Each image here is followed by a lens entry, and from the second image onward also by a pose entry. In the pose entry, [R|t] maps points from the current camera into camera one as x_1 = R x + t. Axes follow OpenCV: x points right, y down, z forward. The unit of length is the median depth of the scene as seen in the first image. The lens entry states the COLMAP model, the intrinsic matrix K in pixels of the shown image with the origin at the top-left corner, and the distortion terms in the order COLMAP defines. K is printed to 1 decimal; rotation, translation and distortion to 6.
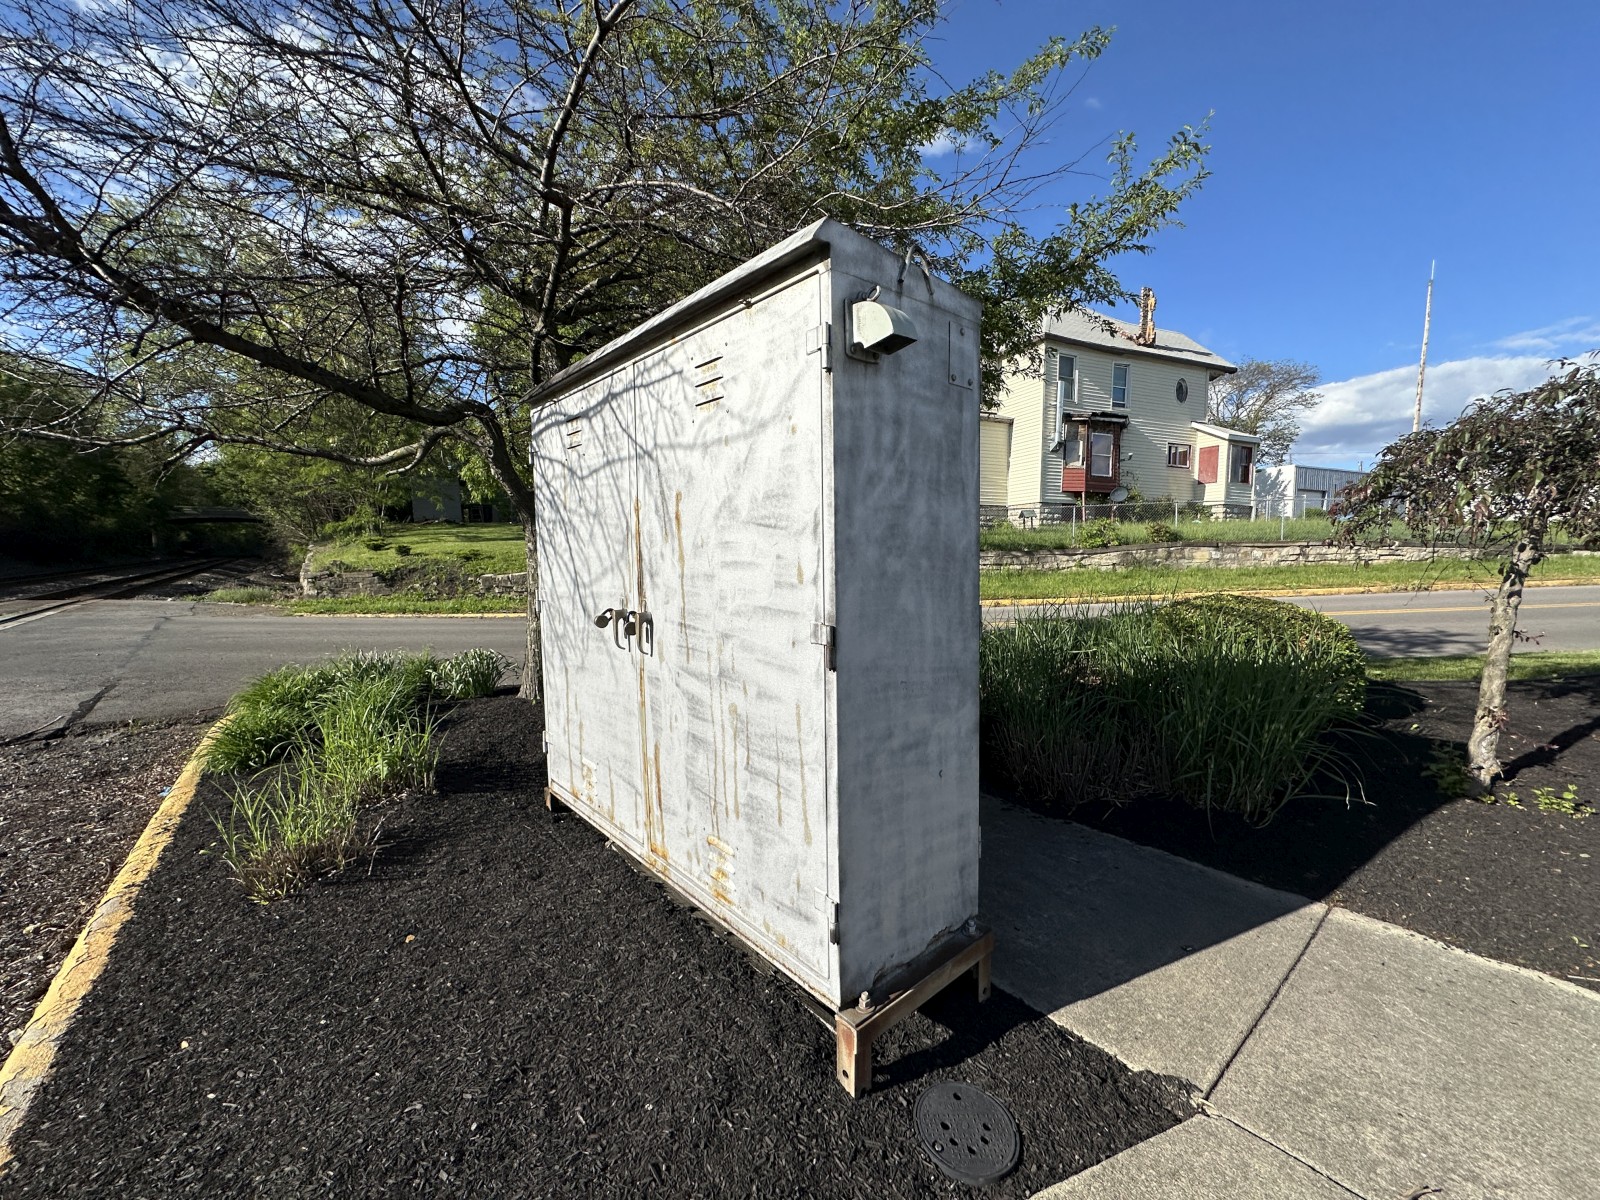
lens RADIAL K [[634.9, 0, 800.0], [0, 634.9, 600.0], [0, 0, 1]] dist [-0.002208, -0.000153]
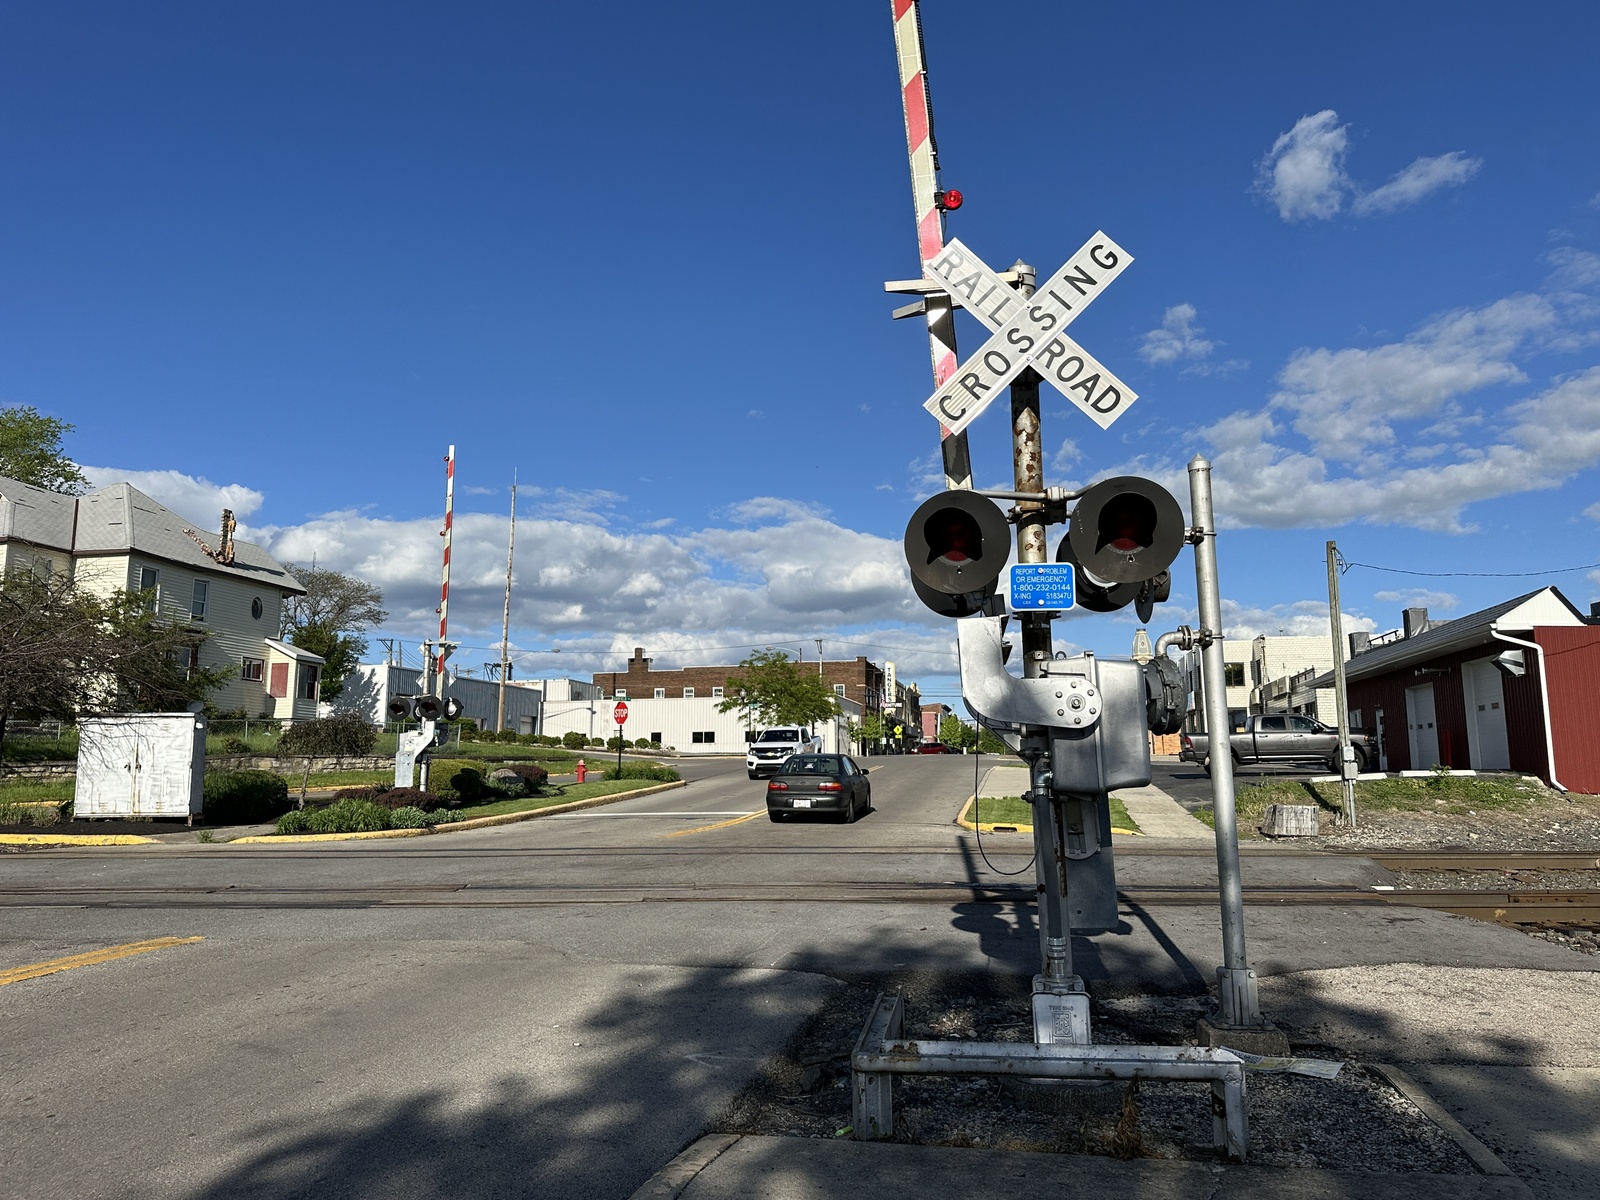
lens RADIAL K [[1175.2, 0, 800.0], [0, 1175.2, 600.0], [0, 0, 1]] dist [-0.003943, -0.001339]
pose [[0.573416, 0.116157, 0.810988, -0.480884], [0.064369, 0.980450, -0.185941, 0.078732], [-0.816732, 0.158824, 0.554729, -0.851223]]
